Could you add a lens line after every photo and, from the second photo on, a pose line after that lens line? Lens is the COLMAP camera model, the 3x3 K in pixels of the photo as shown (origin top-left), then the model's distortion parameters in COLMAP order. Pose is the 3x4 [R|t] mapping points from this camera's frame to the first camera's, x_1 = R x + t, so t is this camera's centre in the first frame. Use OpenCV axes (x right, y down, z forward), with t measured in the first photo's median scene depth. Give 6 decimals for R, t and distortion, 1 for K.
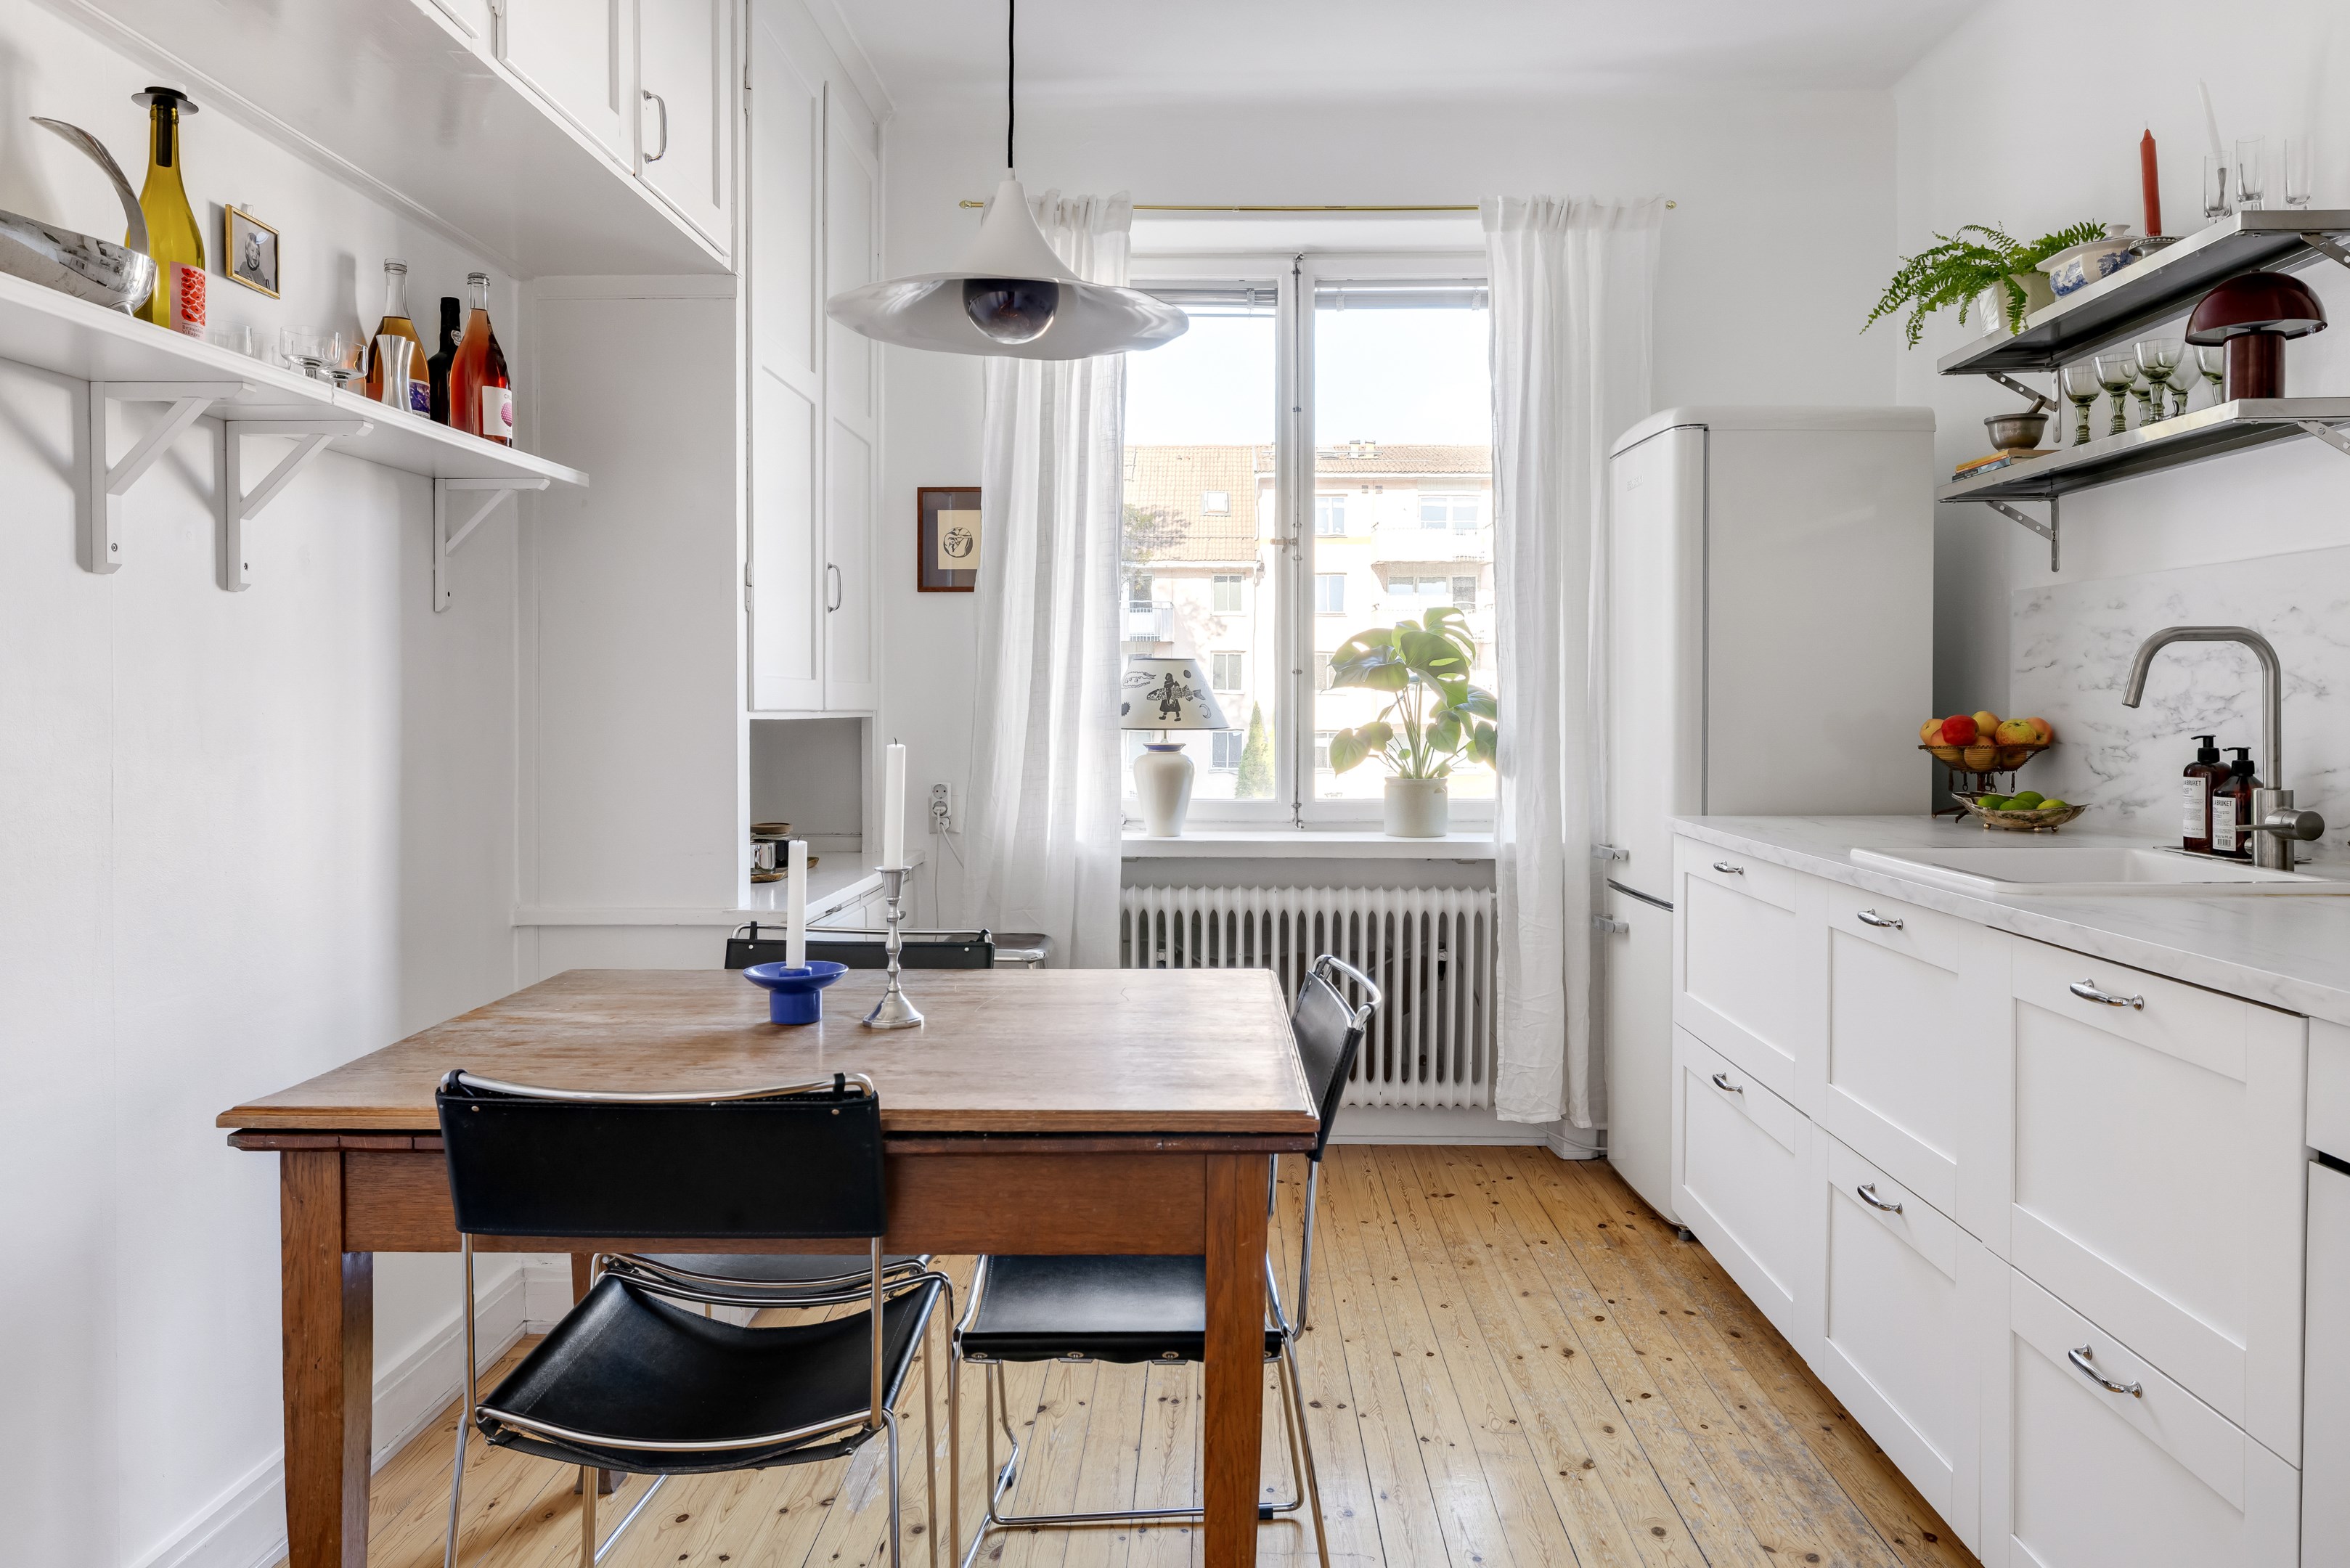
lens RADIAL K [[1603.0, 0, 1177.9], [0, 1603.0, 703.0], [0, 0, 1]] dist [0.001267, -0.001295]
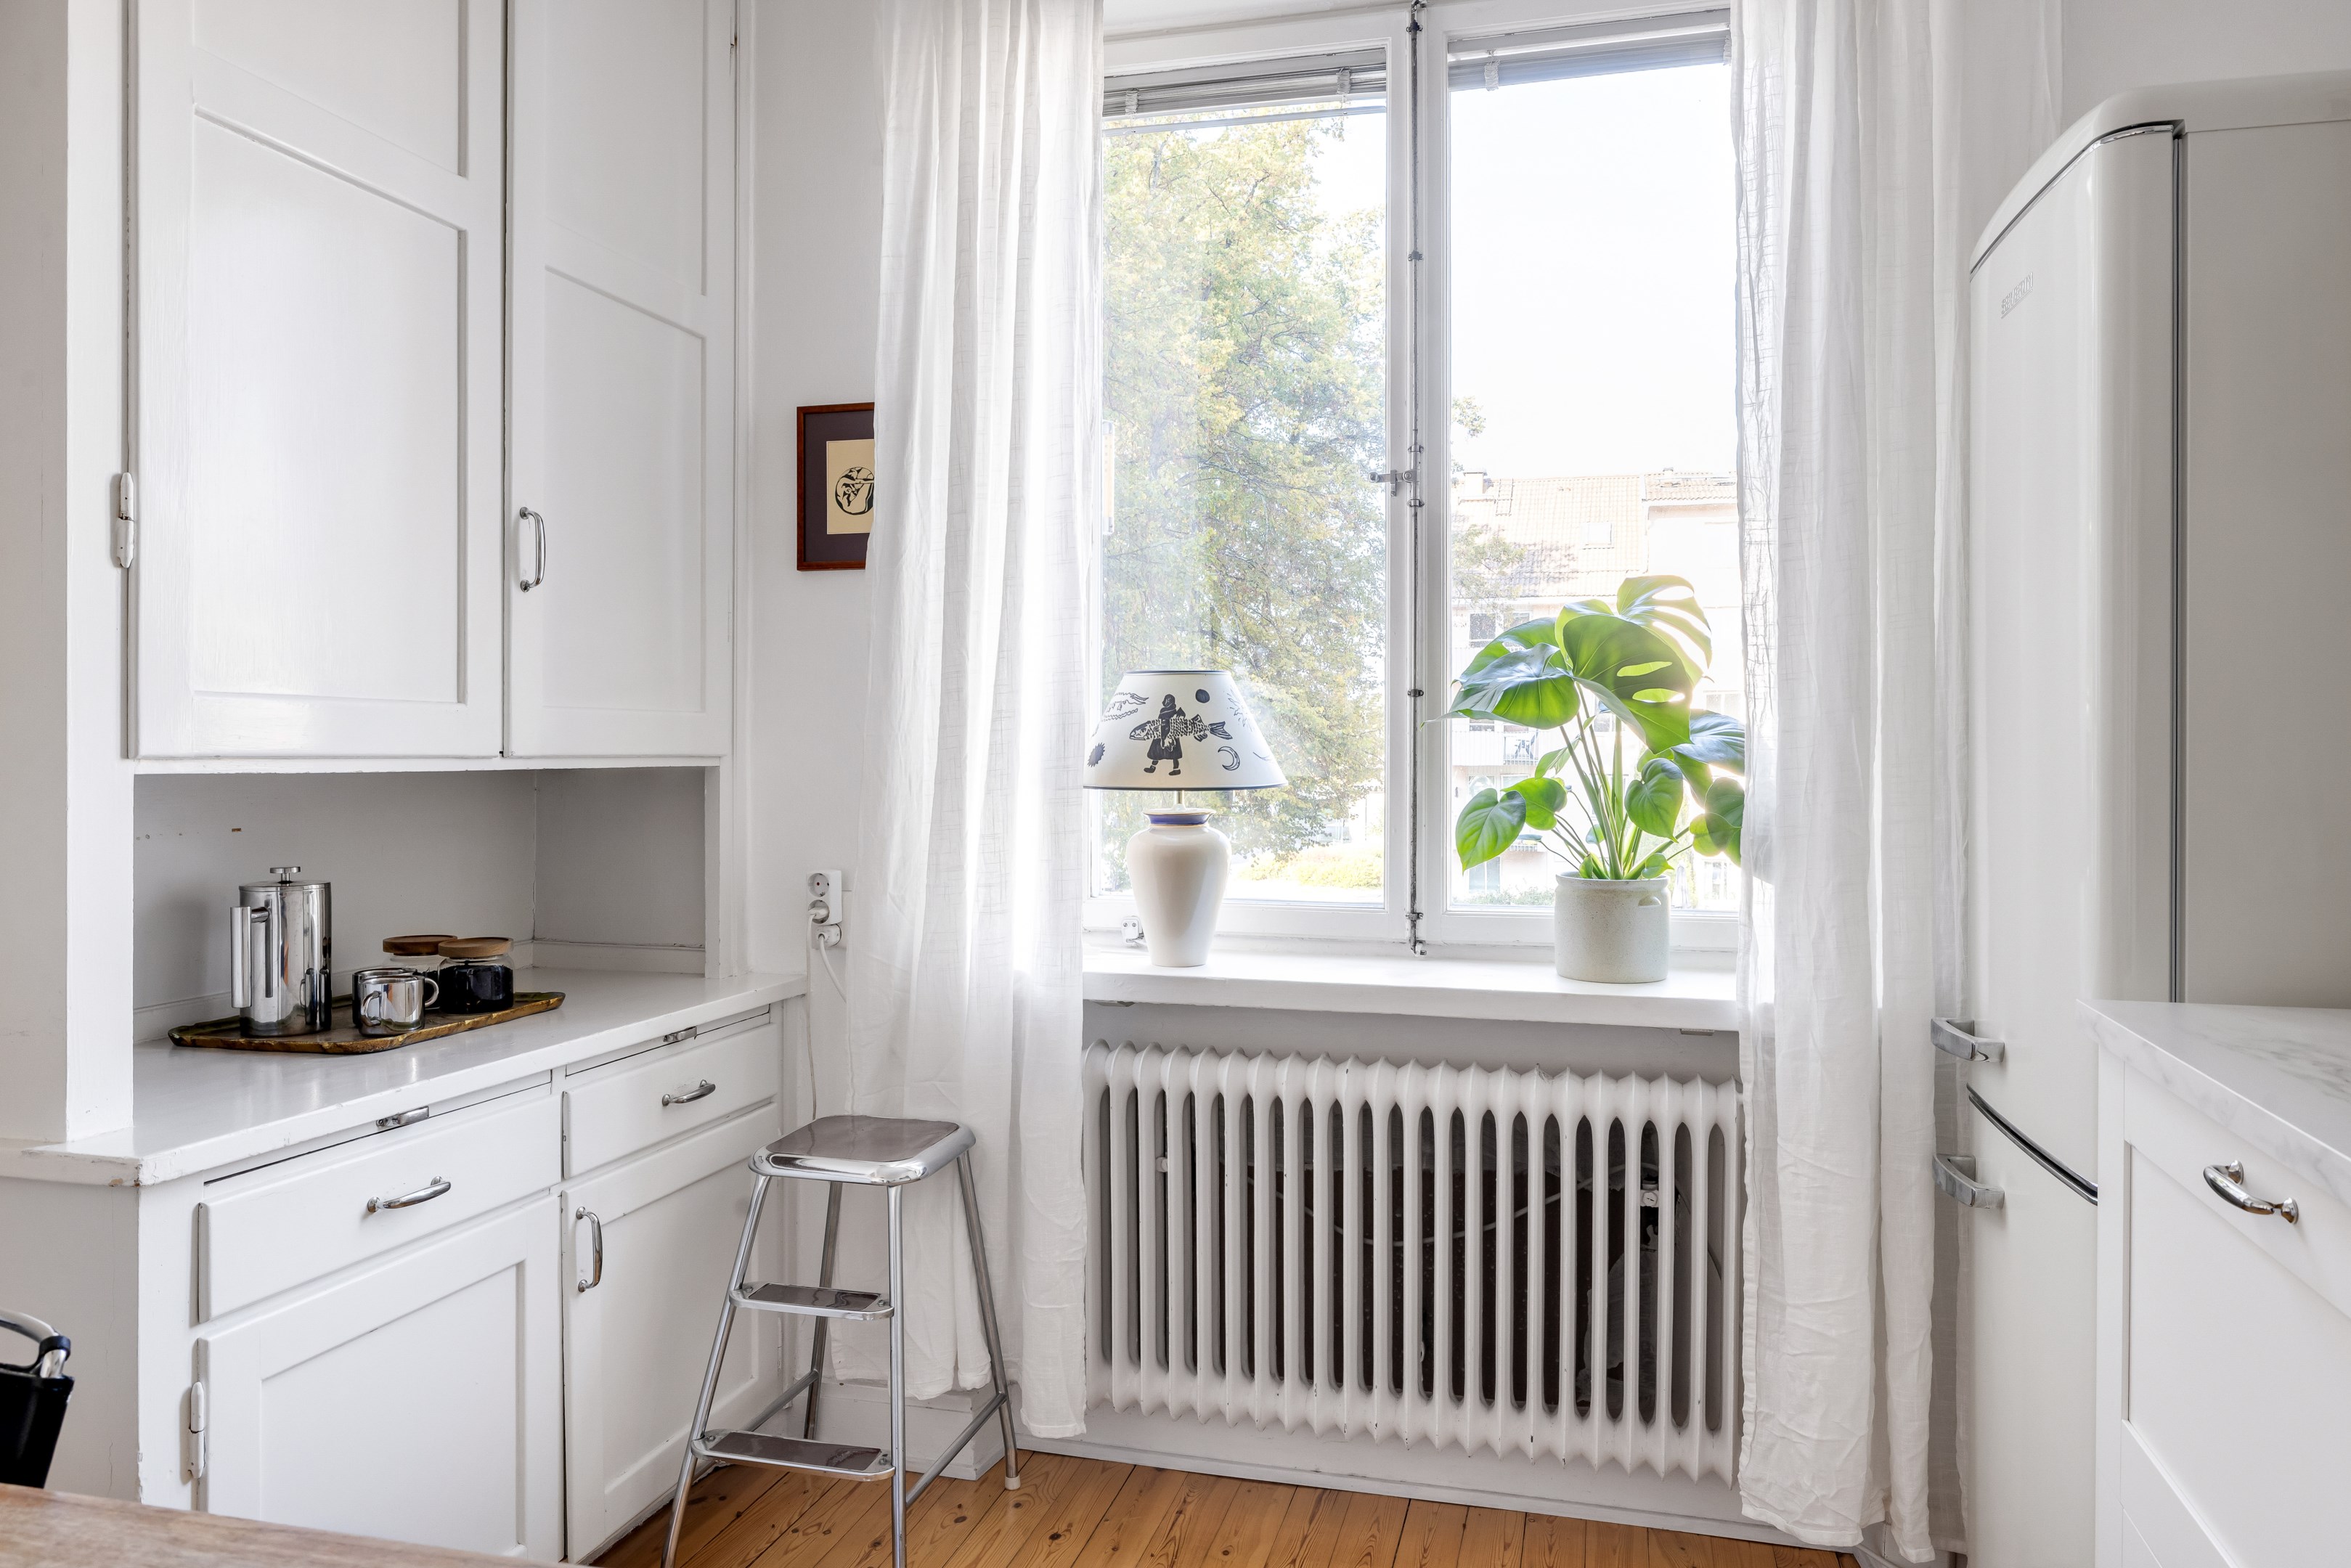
lens RADIAL K [[1563.2, 0, 1177.0], [0, 1563.2, 750.8], [0, 0, 1]] dist [-0.004776, -0.031269]
pose [[0.969322, 0.002397, -0.245783, 0.139864], [-0.001814, 0.999995, 0.002598, 0.000719], [0.245788, -0.002073, 0.969321, 0.435960]]
